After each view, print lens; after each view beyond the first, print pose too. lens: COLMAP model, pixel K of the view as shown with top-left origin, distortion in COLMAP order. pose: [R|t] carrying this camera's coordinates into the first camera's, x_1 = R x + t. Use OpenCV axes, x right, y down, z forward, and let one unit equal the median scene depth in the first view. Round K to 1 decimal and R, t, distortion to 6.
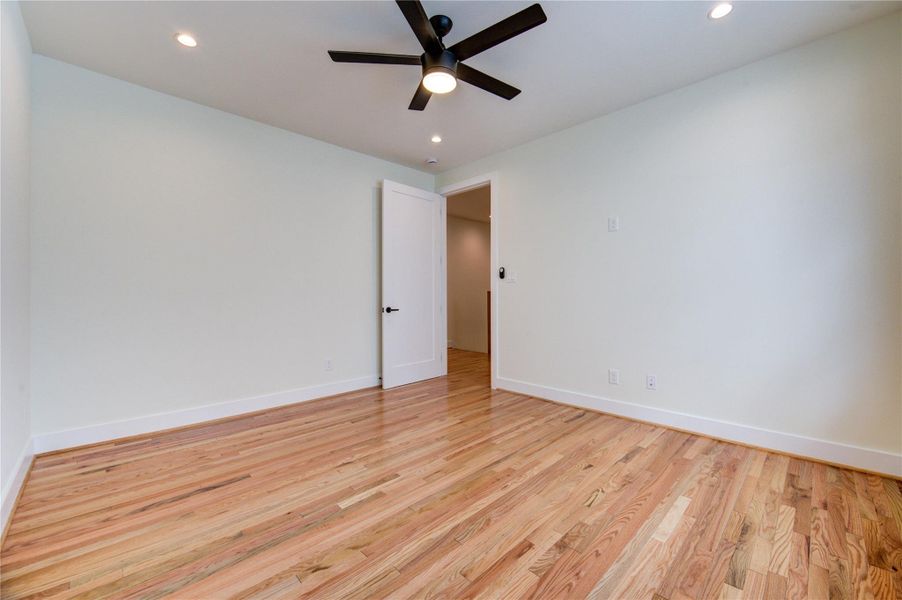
lens RADIAL K [[363.5, 0, 464.5], [0, 363.5, 293.5], [0, 0, 1]] dist [-0.015266, -0.000245]
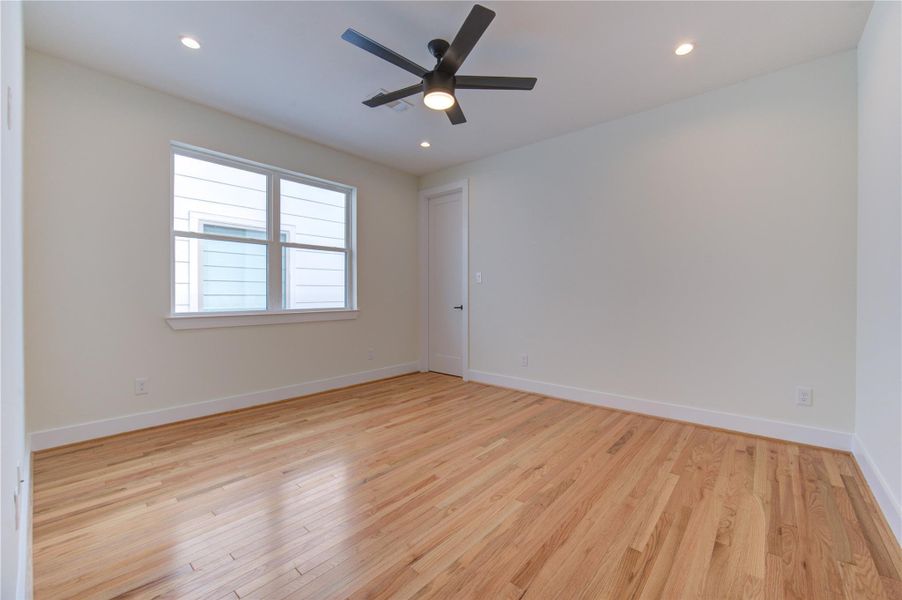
lens RADIAL K [[363.5, 0, 464.5], [0, 363.5, 293.5], [0, 0, 1]] dist [-0.015266, -0.000245]
pose [[-0.997048, 0.007175, -0.076450, -0.057781], [0.007209, 0.999974, -0.000170, 0.000923], [0.076447, -0.000720, -0.997073, 2.013469]]
